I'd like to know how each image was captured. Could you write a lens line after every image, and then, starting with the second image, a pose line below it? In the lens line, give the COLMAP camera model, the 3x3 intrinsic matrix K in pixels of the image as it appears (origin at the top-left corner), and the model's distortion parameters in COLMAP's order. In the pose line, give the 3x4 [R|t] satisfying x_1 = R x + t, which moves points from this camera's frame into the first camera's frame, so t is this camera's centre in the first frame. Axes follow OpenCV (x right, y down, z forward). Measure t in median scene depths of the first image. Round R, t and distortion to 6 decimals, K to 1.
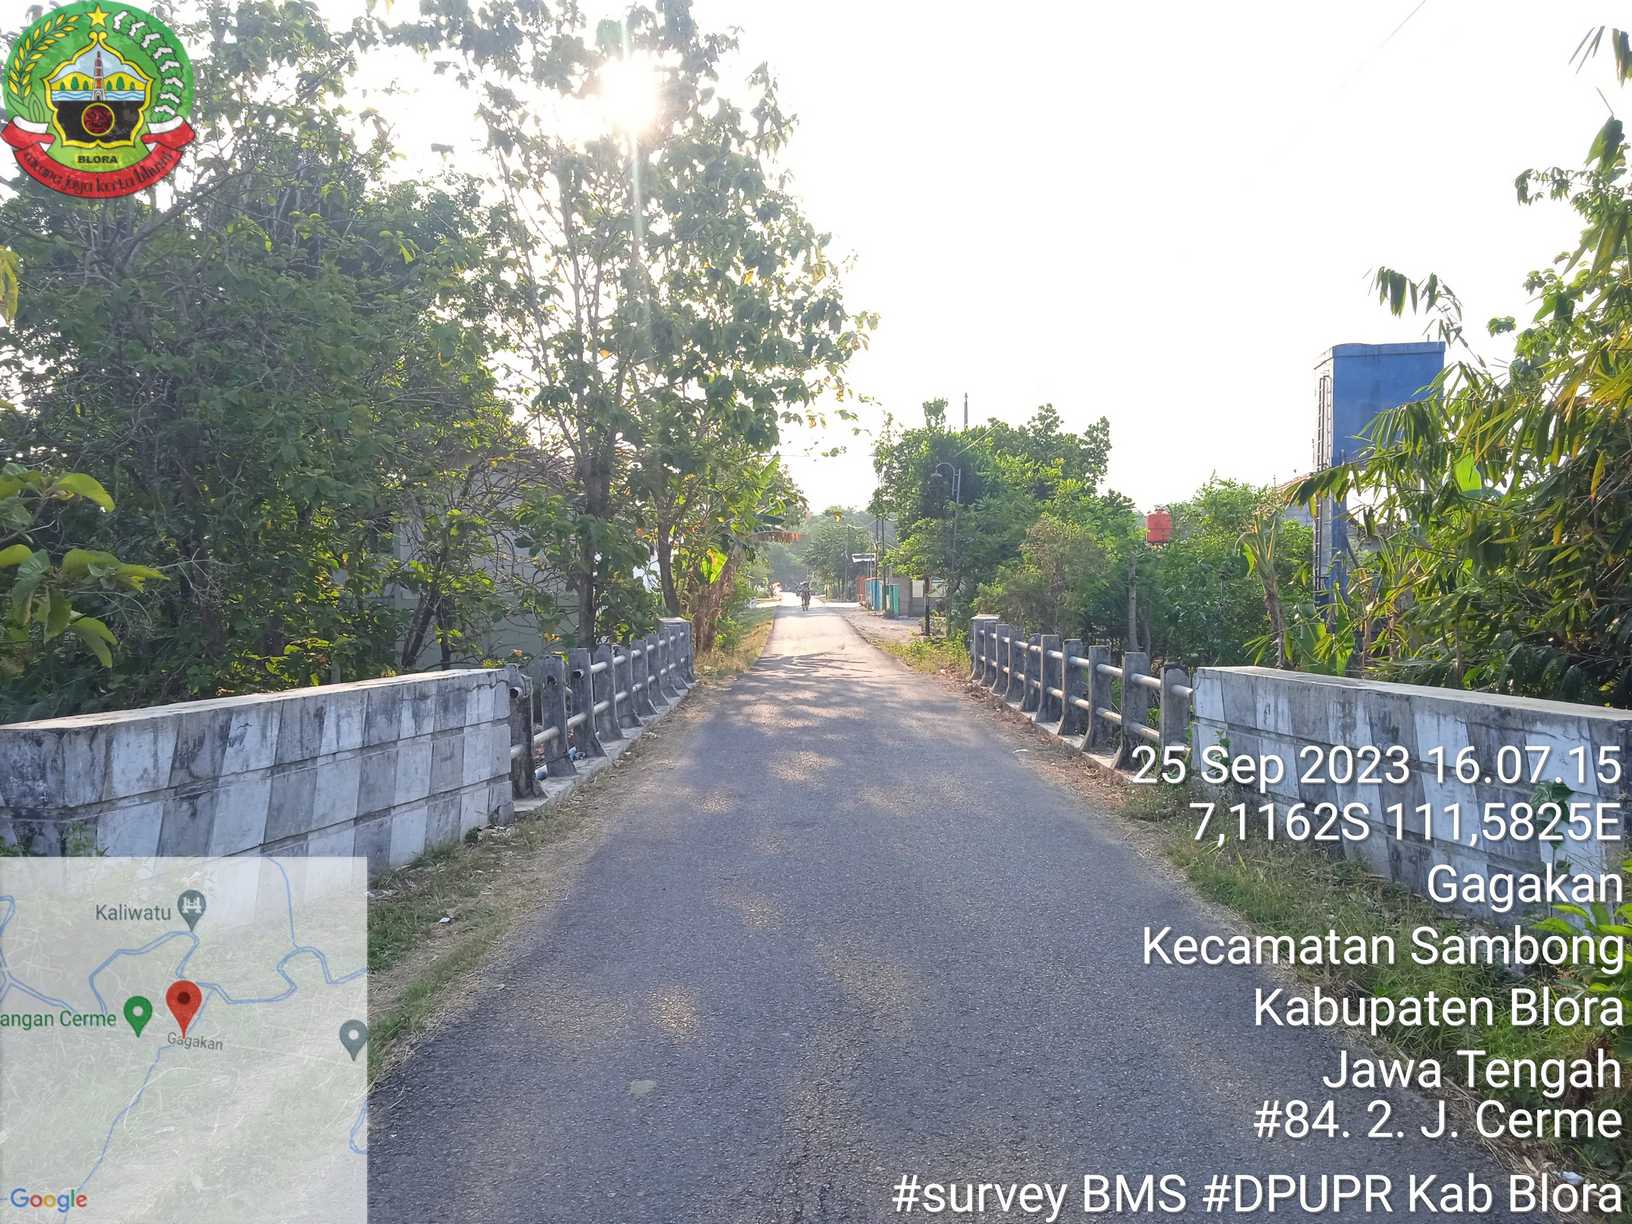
lens RADIAL K [[1312.7, 0, 816.5], [0, 1312.7, 600.9], [0, 0, 1]] dist [0.032344, -0.034881]
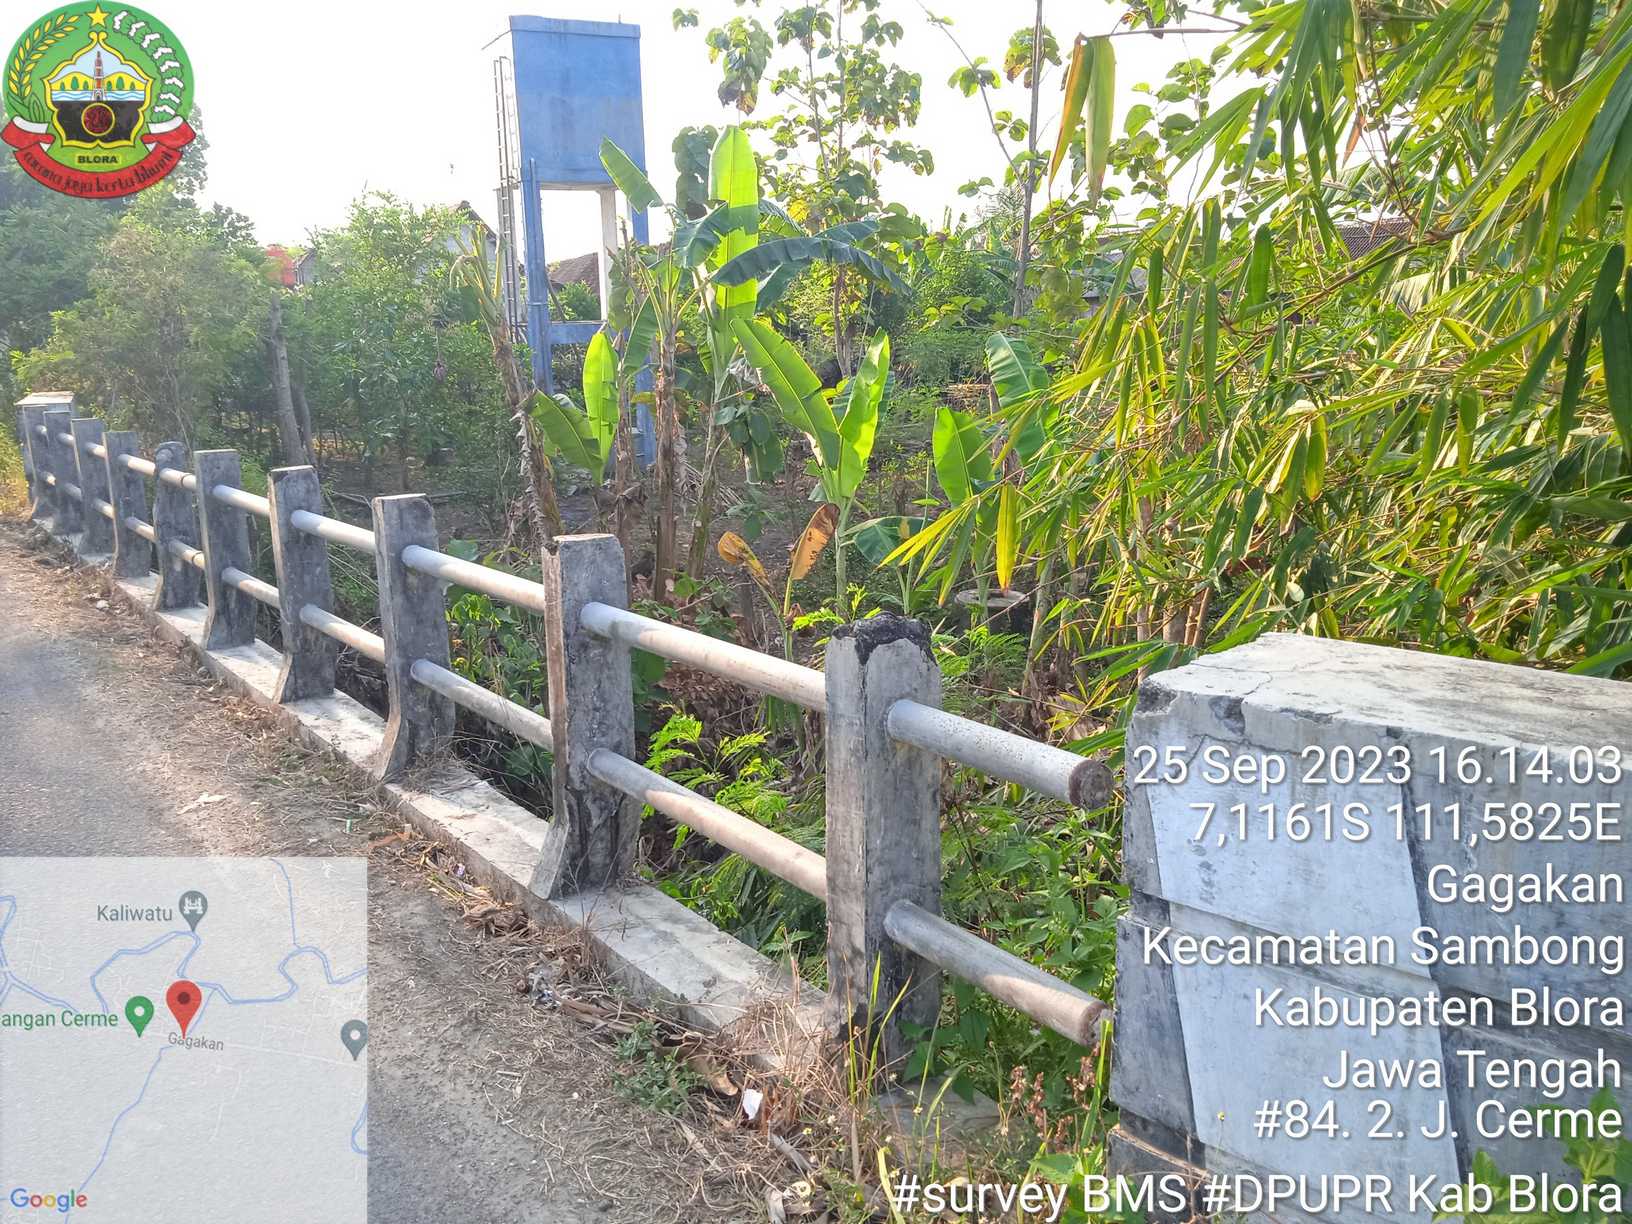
lens RADIAL K [[1312.7, 0, 815.0], [0, 1312.7, 617.6], [0, 0, 1]] dist [0.032344, -0.034881]
pose [[0.795356, -0.143037, 0.589024, 0.030973], [0.024799, 0.978623, 0.204160, -0.002679], [-0.605635, -0.147773, 0.781901, 0.240839]]
